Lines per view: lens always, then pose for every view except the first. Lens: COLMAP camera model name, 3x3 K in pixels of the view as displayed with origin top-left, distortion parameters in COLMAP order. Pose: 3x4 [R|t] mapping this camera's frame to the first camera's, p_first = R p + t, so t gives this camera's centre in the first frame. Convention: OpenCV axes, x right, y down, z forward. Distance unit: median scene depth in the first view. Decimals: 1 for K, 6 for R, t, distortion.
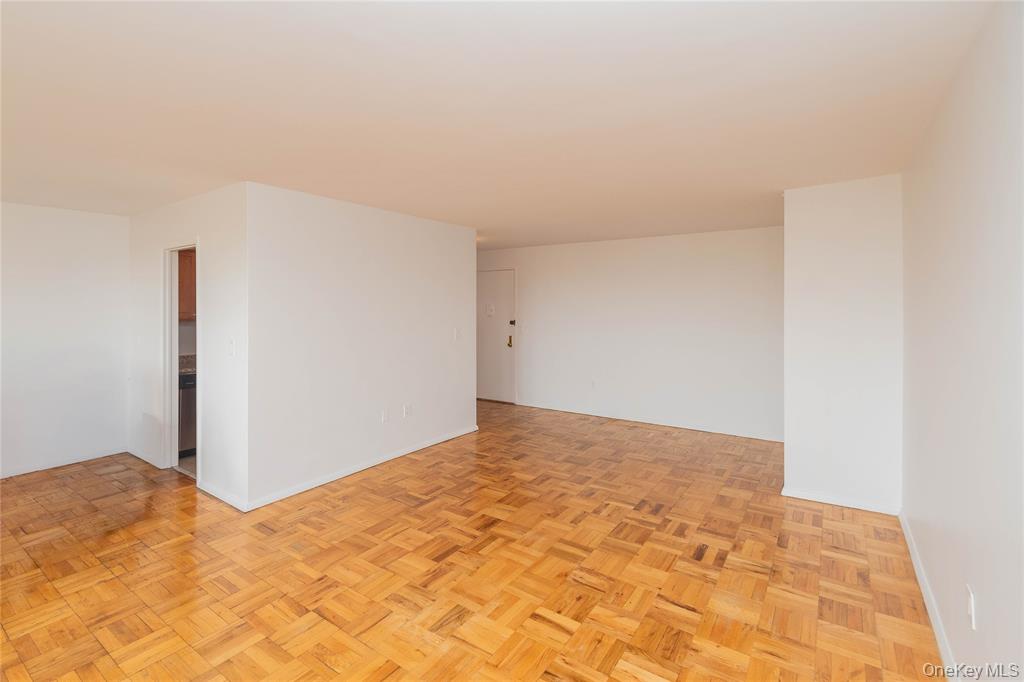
lens RADIAL K [[470.9, 0, 497.4], [0, 470.9, 317.8], [0, 0, 1]] dist [0.007236, -0.004222]
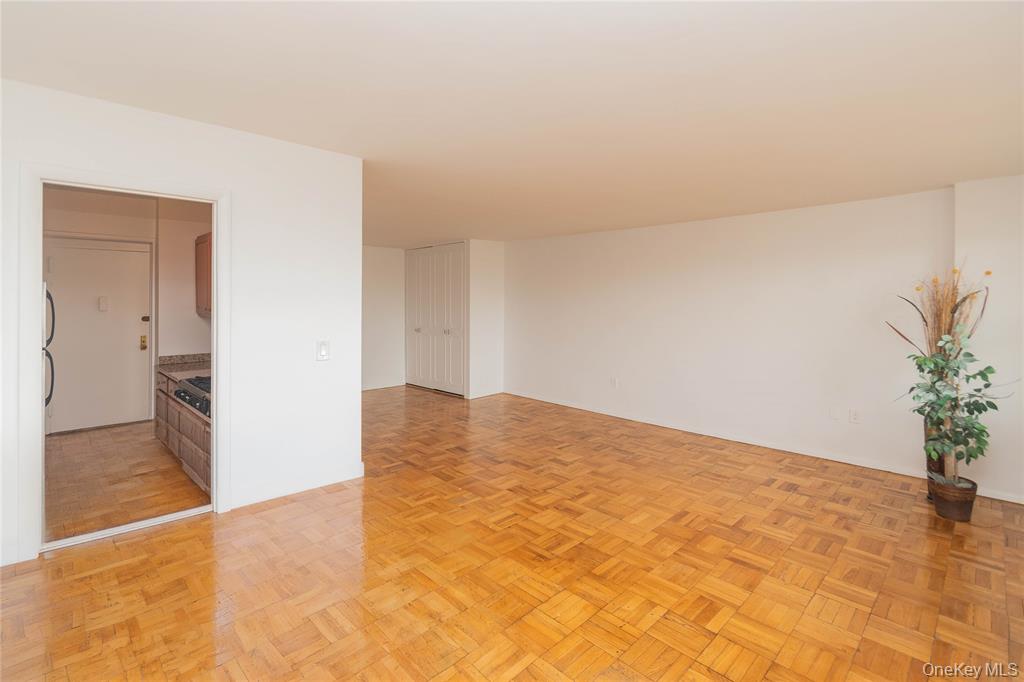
lens RADIAL K [[470.9, 0, 481.2], [0, 470.9, 295.2], [0, 0, 1]] dist [0.007236, -0.004222]
pose [[0.219526, 0.010642, 0.975549, -1.715886], [0.014475, 0.999795, -0.014164, -0.030613], [-0.975499, 0.017231, 0.219327, 0.712300]]
